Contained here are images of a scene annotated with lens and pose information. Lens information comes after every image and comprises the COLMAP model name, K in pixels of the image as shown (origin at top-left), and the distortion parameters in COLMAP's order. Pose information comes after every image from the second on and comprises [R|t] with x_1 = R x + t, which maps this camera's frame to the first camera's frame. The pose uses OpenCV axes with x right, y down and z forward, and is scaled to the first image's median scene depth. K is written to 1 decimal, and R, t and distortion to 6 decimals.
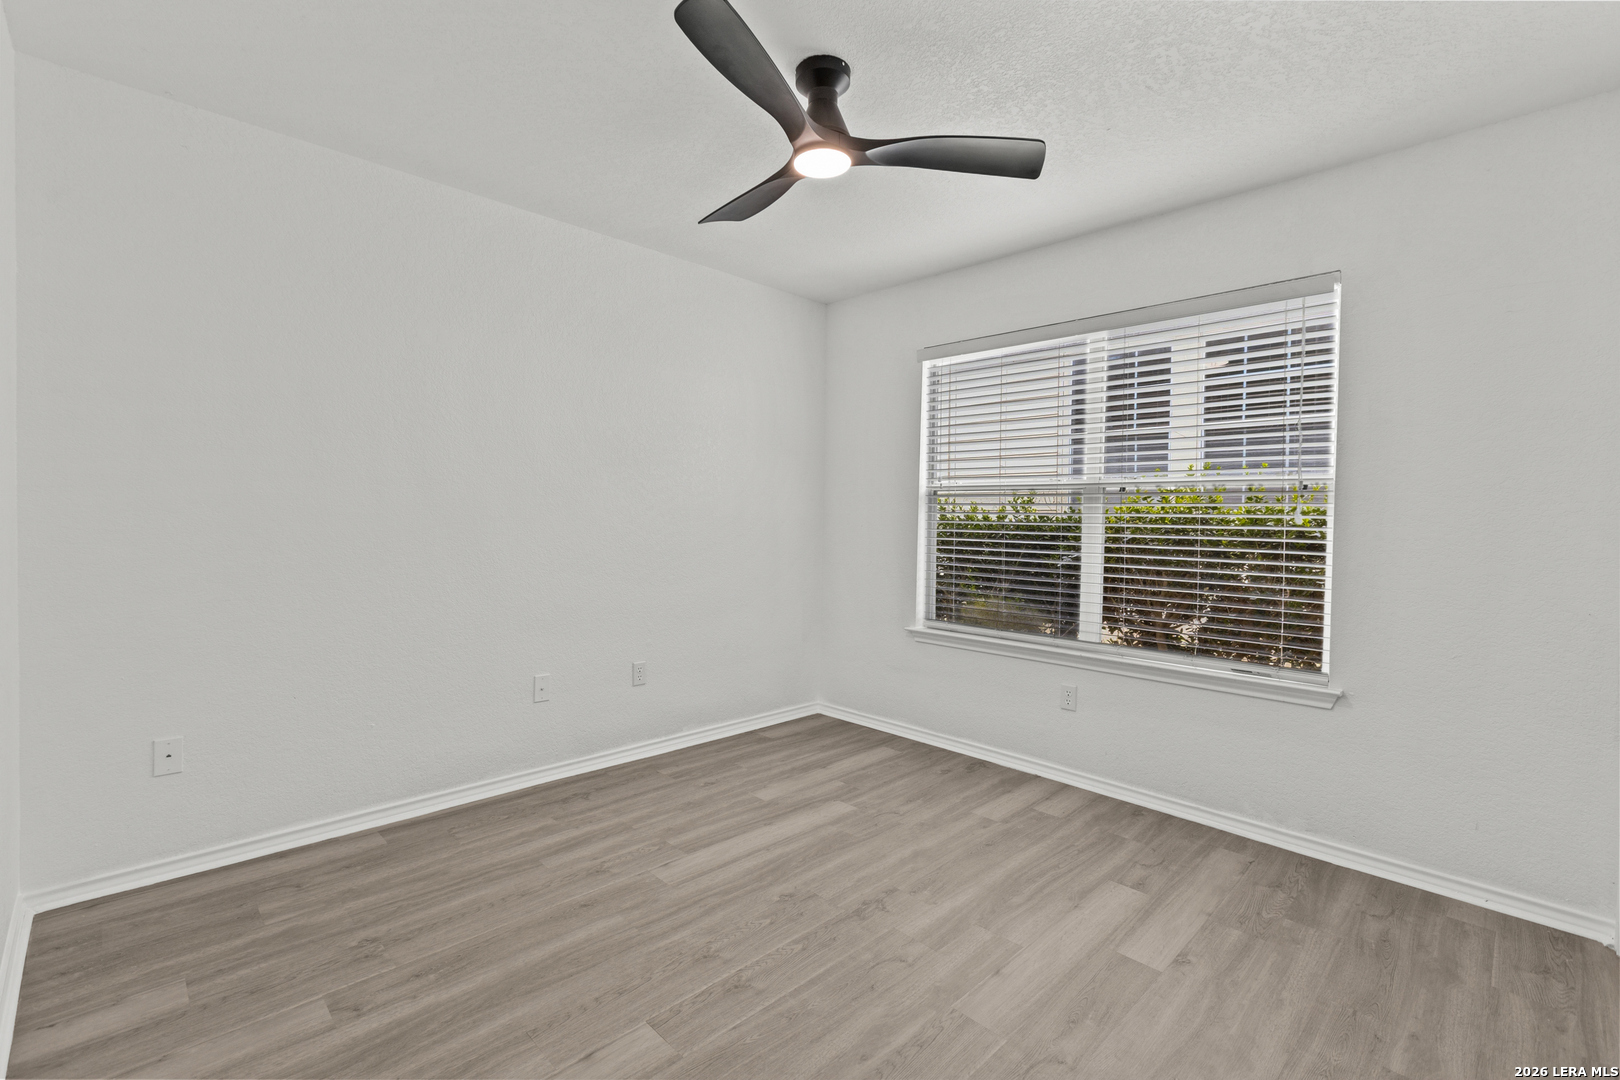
lens RADIAL K [[717.5, 0, 804.4], [0, 717.5, 529.5], [0, 0, 1]] dist [0.000085, 0.000239]
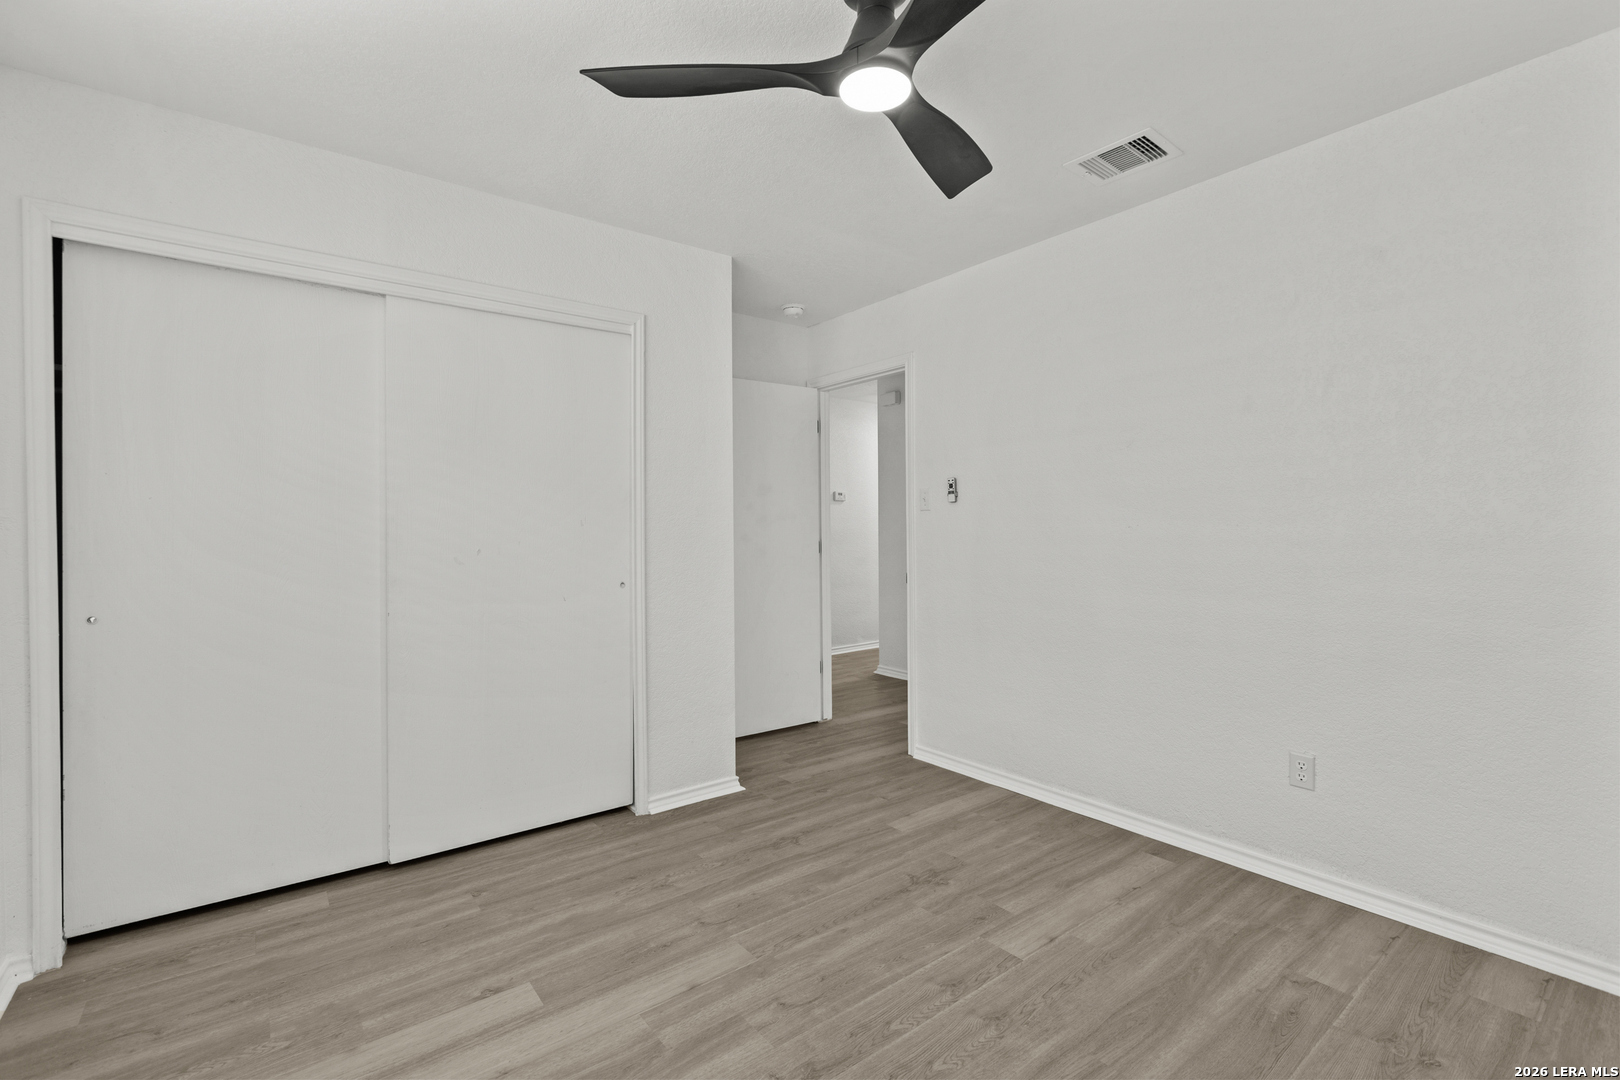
lens RADIAL K [[717.5, 0, 804.4], [0, 717.5, 529.5], [0, 0, 1]] dist [0.000085, 0.000239]
pose [[-0.992848, -0.009718, 0.118992, 0.002834], [-0.007503, 0.999791, 0.019042, -0.039705], [-0.119152, 0.018013, -0.992713, 1.983010]]
